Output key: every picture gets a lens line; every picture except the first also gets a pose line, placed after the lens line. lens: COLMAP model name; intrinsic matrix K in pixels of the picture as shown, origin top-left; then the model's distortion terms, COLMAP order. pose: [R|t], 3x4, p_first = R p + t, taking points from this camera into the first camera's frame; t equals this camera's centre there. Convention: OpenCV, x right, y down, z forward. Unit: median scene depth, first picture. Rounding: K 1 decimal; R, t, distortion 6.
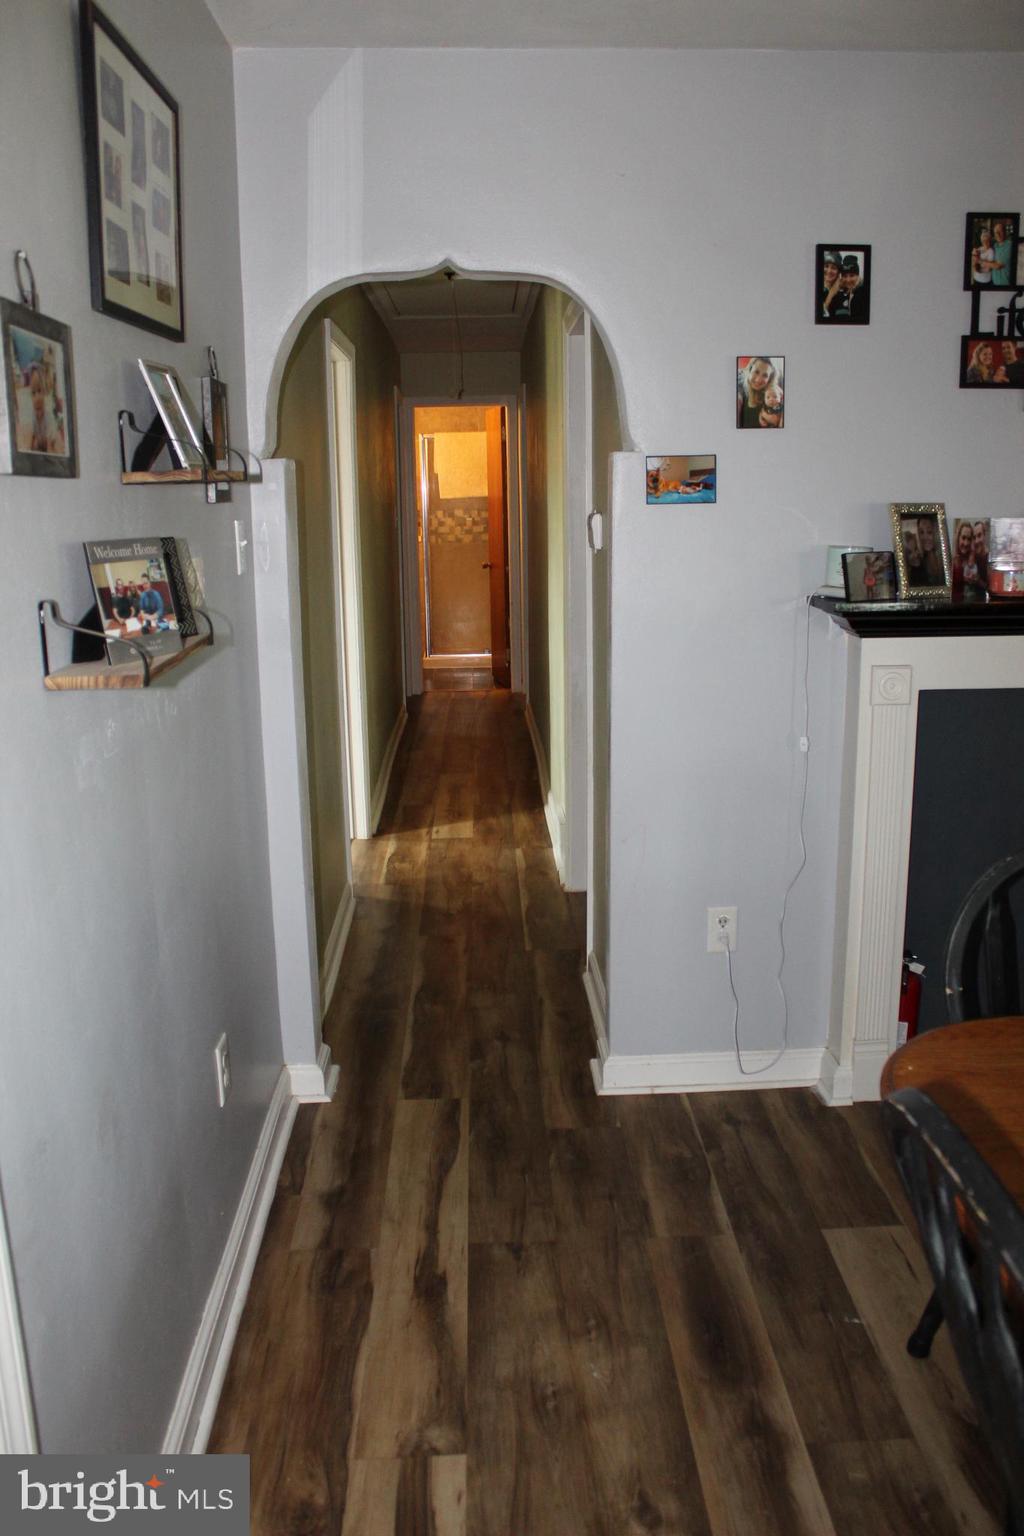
lens RADIAL K [[1287.3, 0, 510.7], [0, 1287.3, 768.8], [0, 0, 1]] dist [-0.155012, 0.121155]
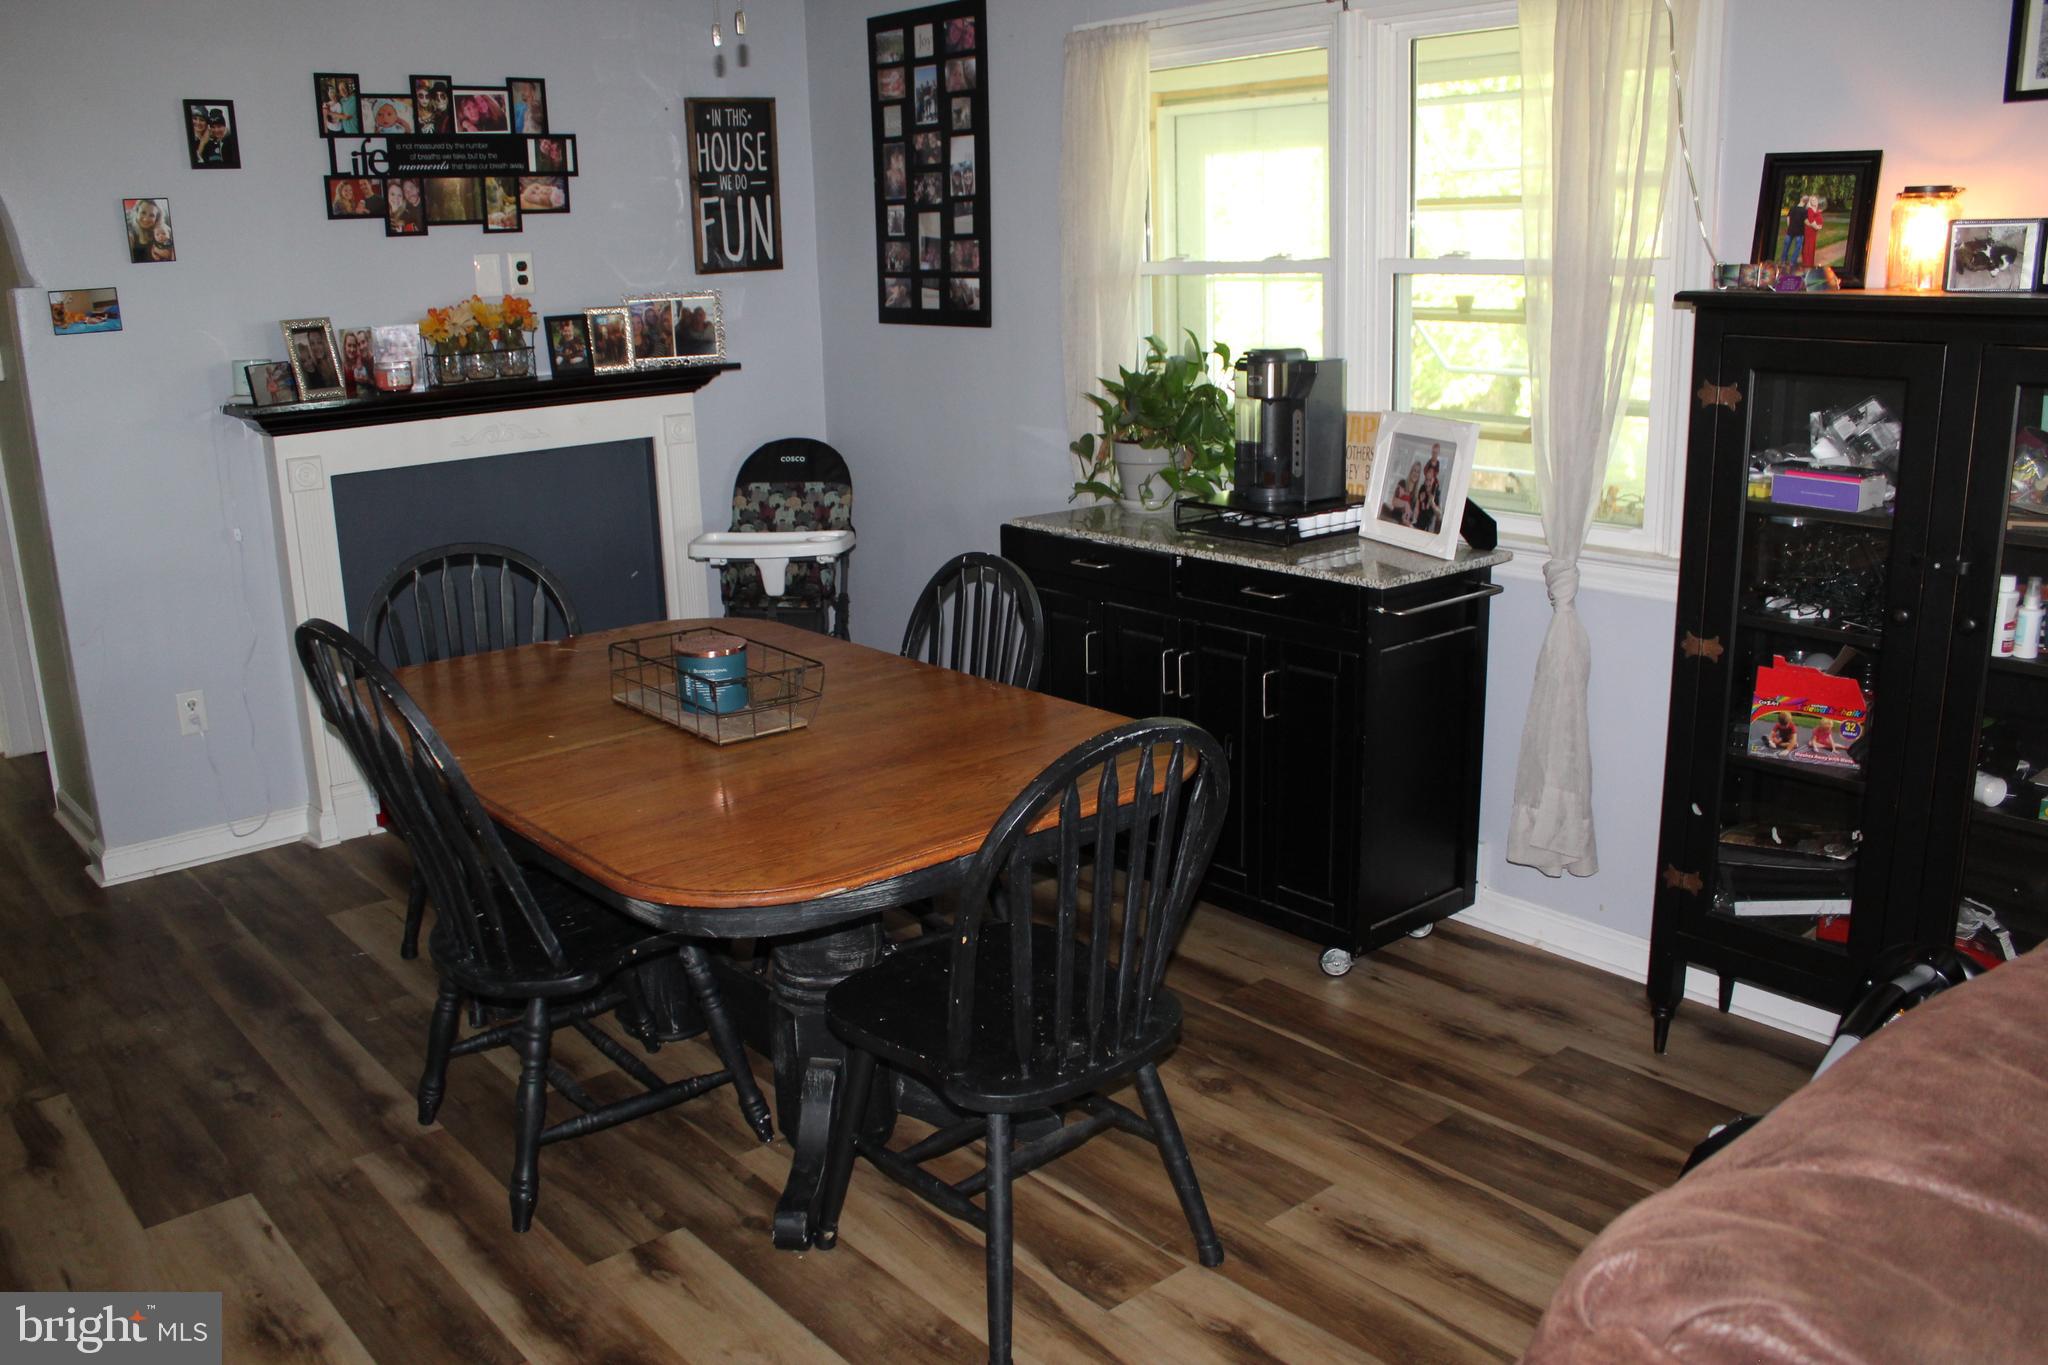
lens RADIAL K [[1716.4, 0, 1035.1], [0, 1716.4, 693.8], [0, 0, 1]] dist [-0.155012, 0.121155]
pose [[0.782088, -0.165973, 0.600659, -0.138603], [0.151655, 0.985593, 0.074876, 0.123472], [-0.604433, 0.032533, 0.795992, -0.648231]]
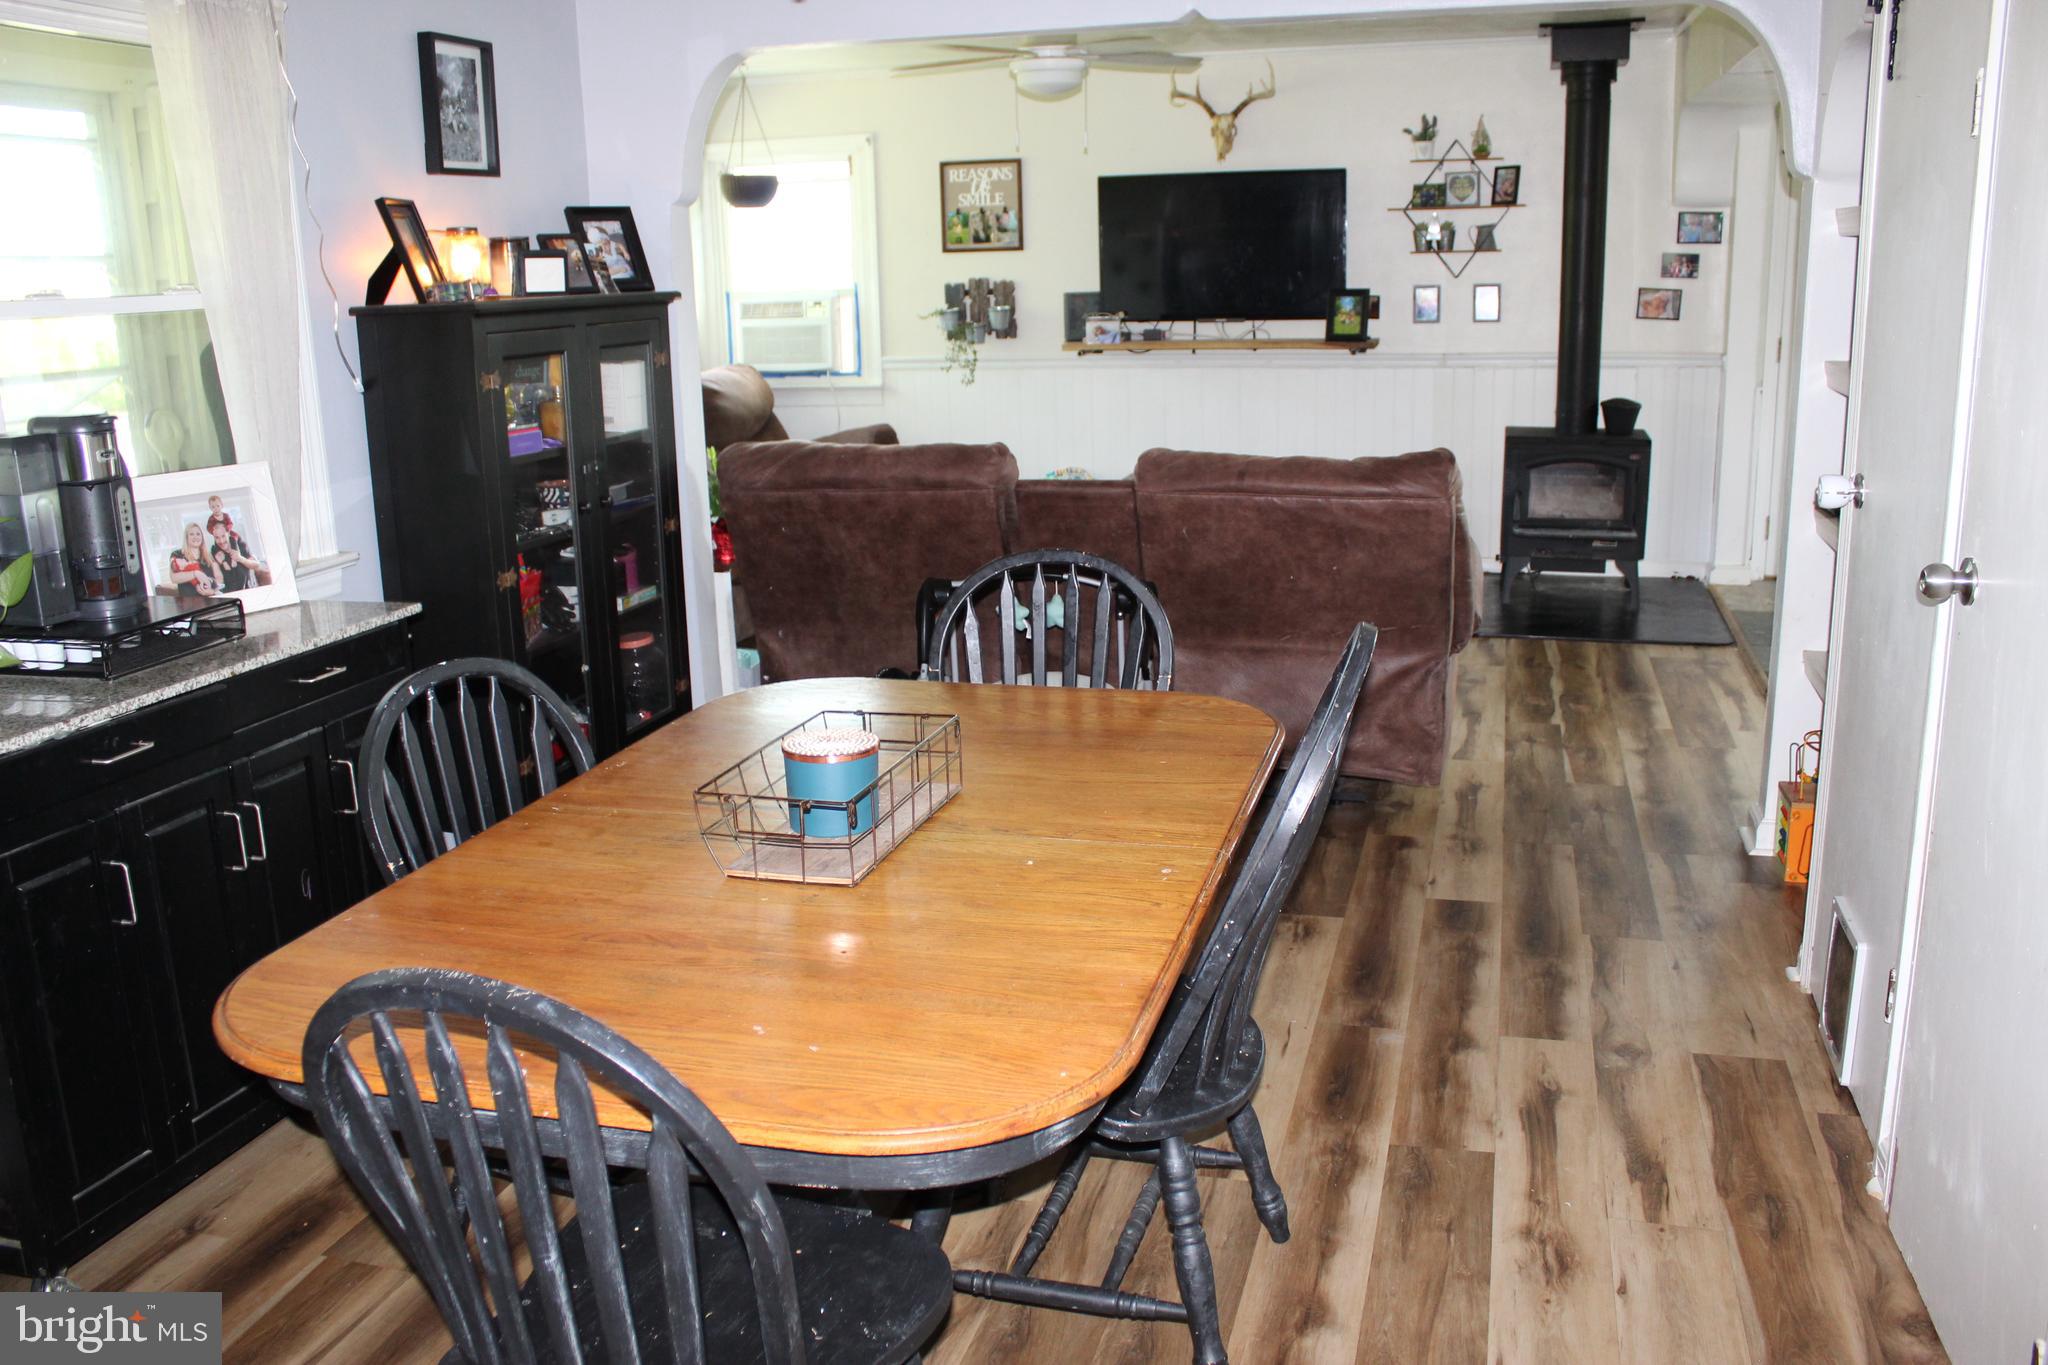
lens RADIAL K [[1716.4, 0, 1026.8], [0, 1716.4, 688.2], [0, 0, 1]] dist [-0.155012, 0.121155]
pose [[-0.954709, -0.031626, 0.295854, 0.037541], [0.104826, 0.894830, 0.433925, -0.244089], [-0.278463, 0.445286, -0.850987, 1.085054]]
